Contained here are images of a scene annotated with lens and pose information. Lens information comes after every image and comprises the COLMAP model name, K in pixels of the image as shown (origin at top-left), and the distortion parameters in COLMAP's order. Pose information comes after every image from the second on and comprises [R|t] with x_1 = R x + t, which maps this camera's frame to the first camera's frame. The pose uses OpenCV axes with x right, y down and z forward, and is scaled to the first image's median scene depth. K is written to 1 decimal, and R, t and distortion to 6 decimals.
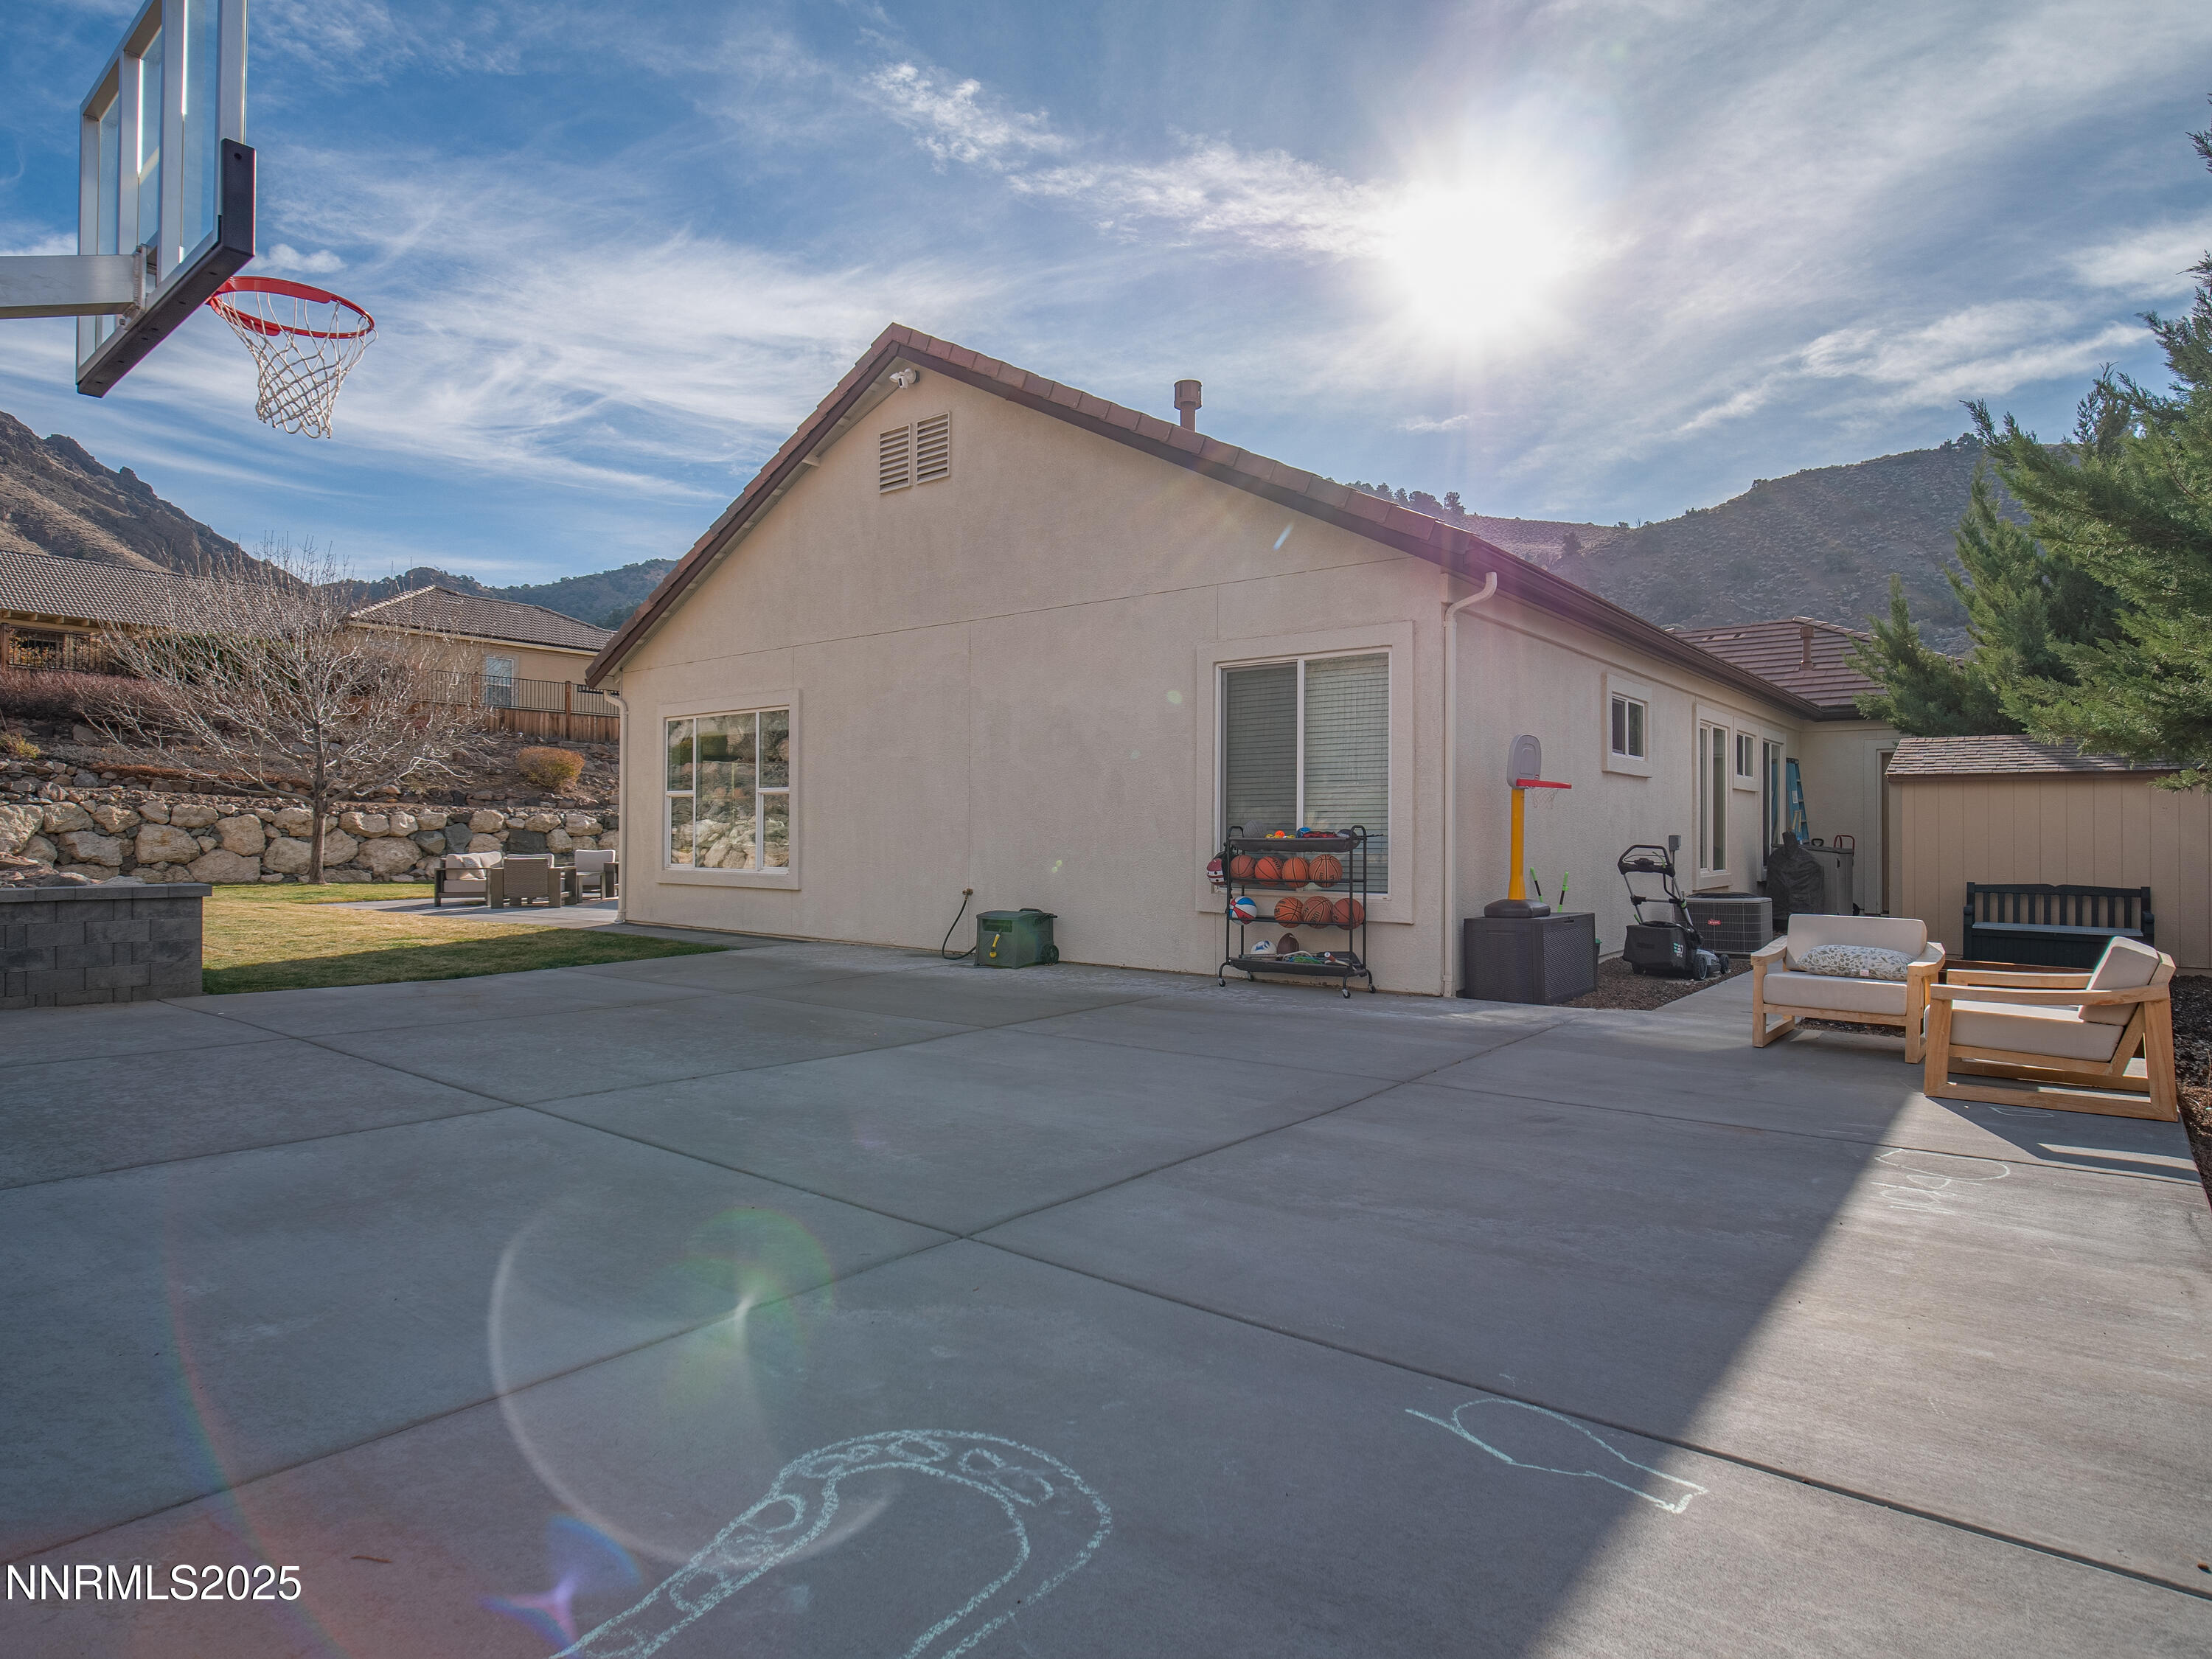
lens RADIAL K [[1254.6, 0, 1159.6], [0, 1254.6, 878.1], [0, 0, 1]] dist [-0.003827, -0.000605]
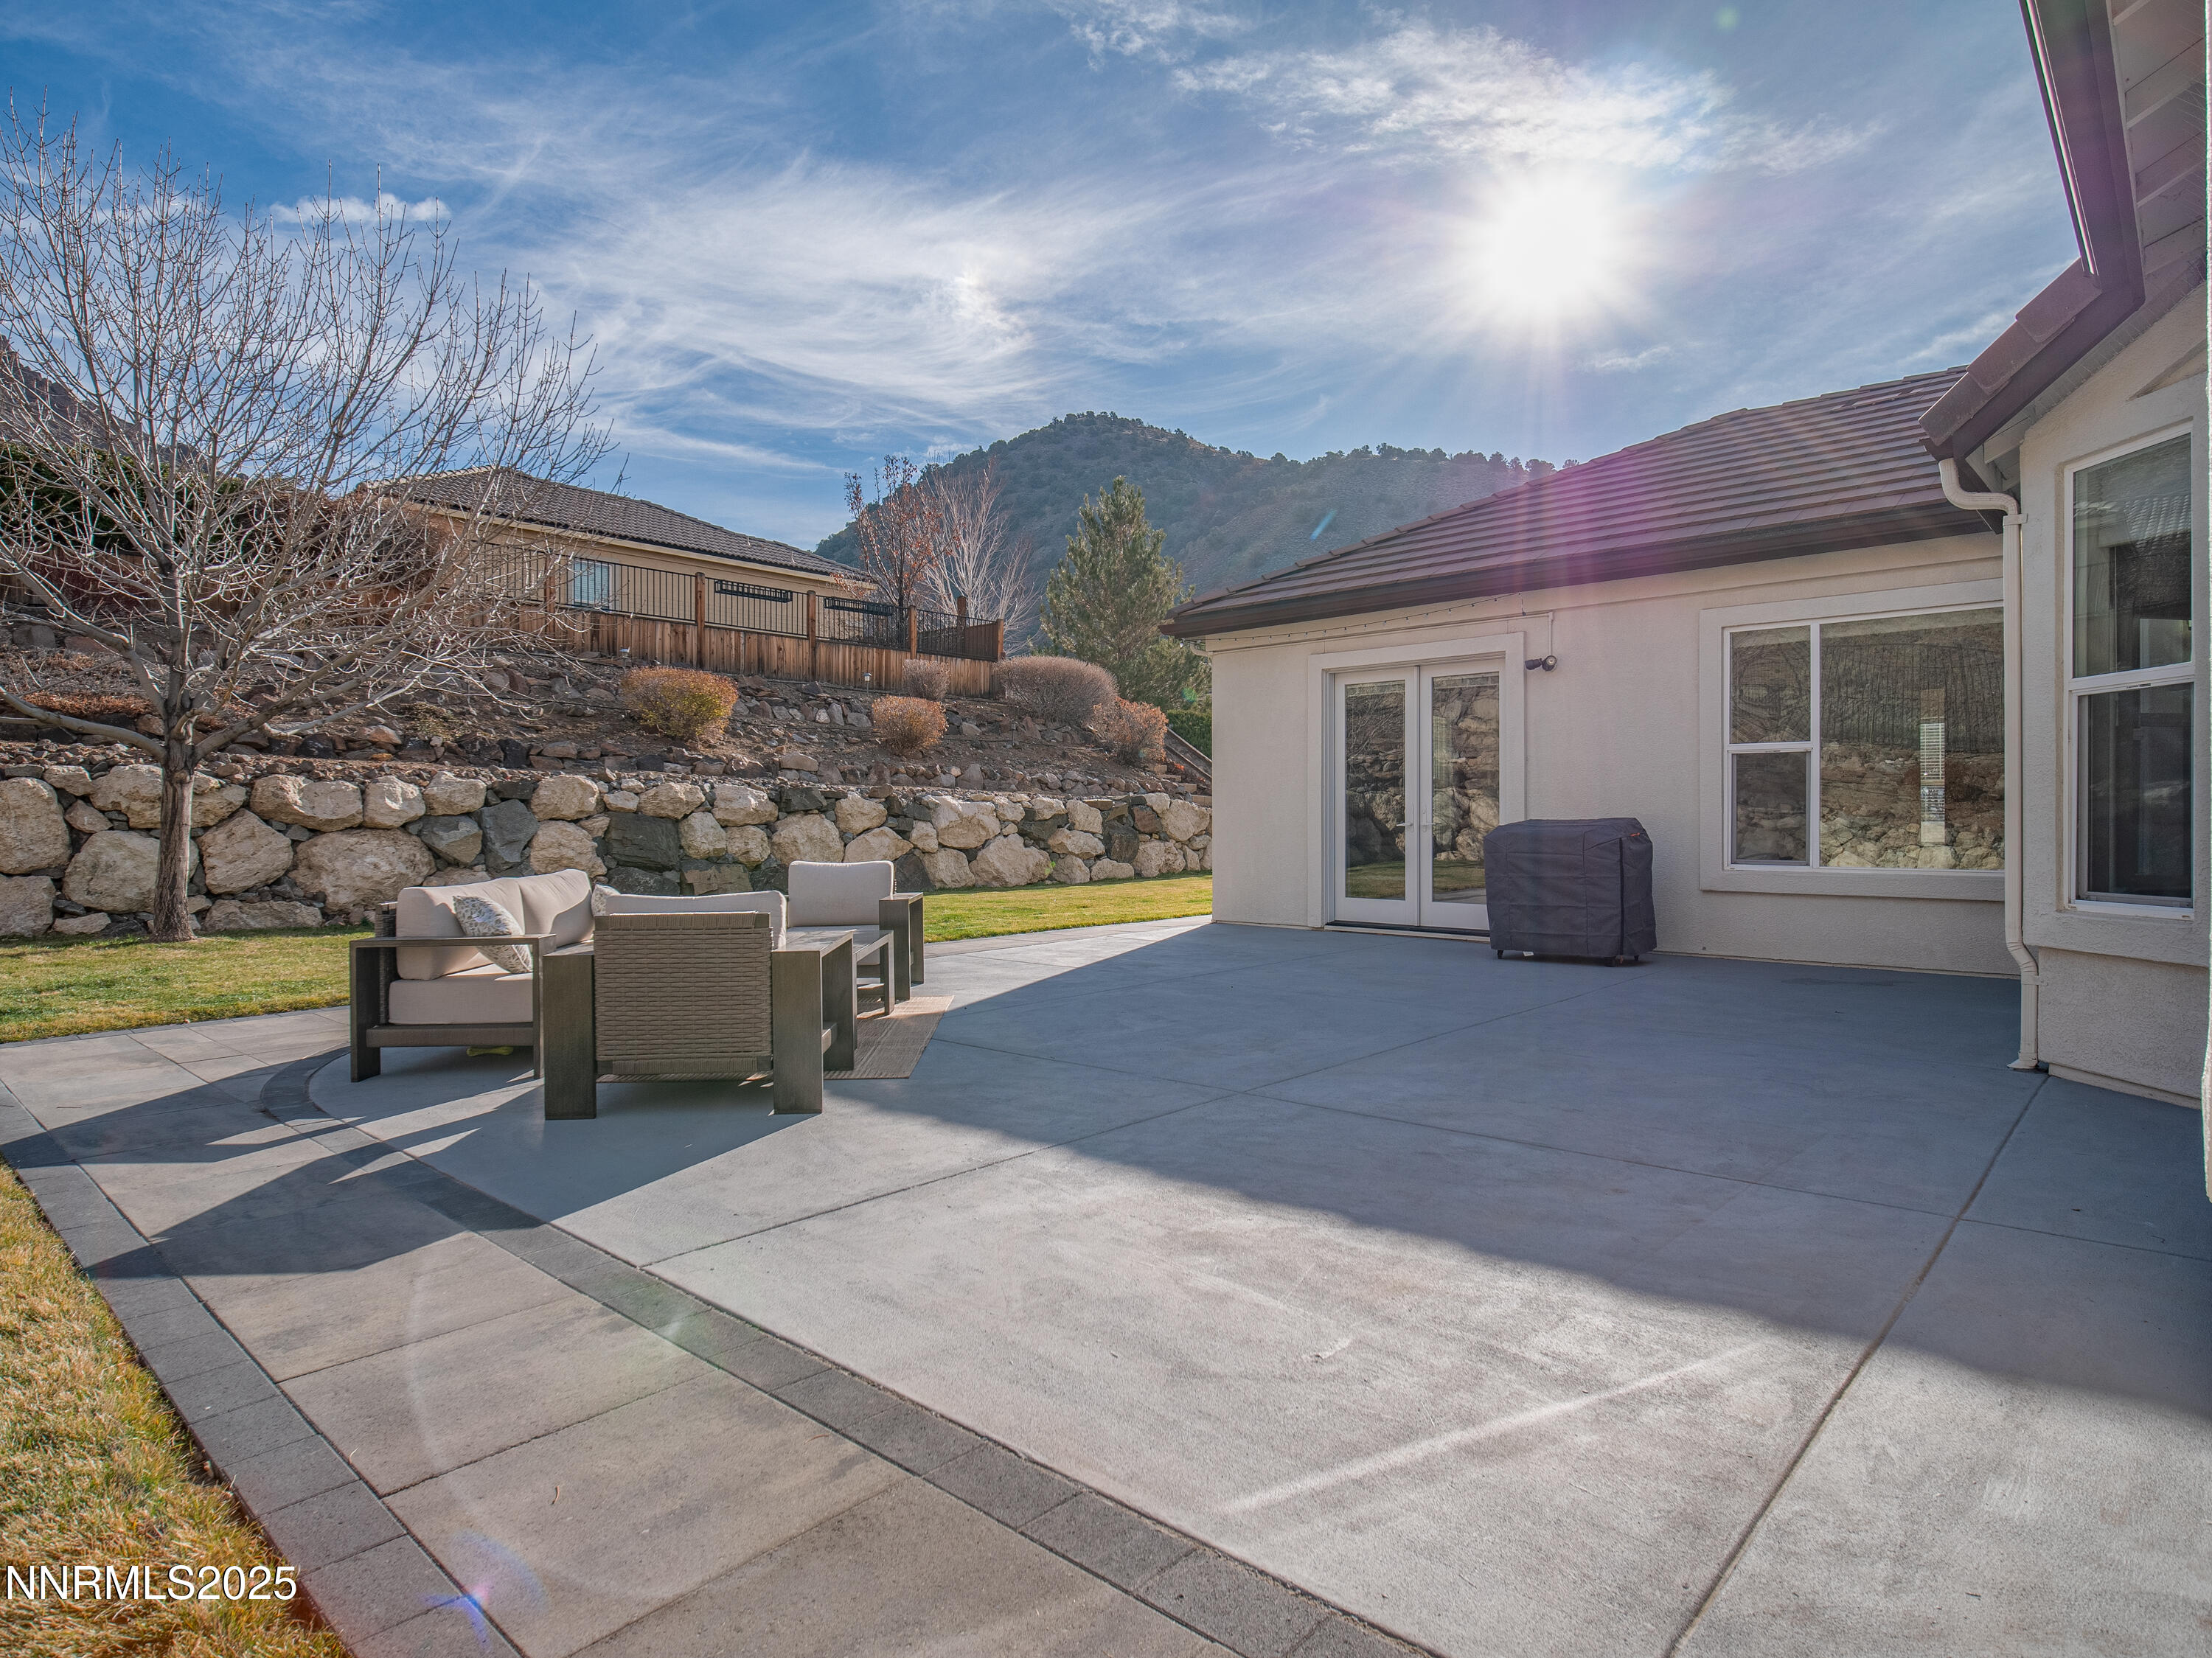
lens RADIAL K [[1210.9, 0, 1106.0], [0, 1210.9, 829.0], [0, 0, 1]] dist [-0.002374, -0.001496]
pose [[0.995130, 0.000585, -0.098573, -0.083706], [-0.003121, 0.999668, -0.025577, -0.006327], [0.098525, 0.025760, 0.994801, 0.164794]]
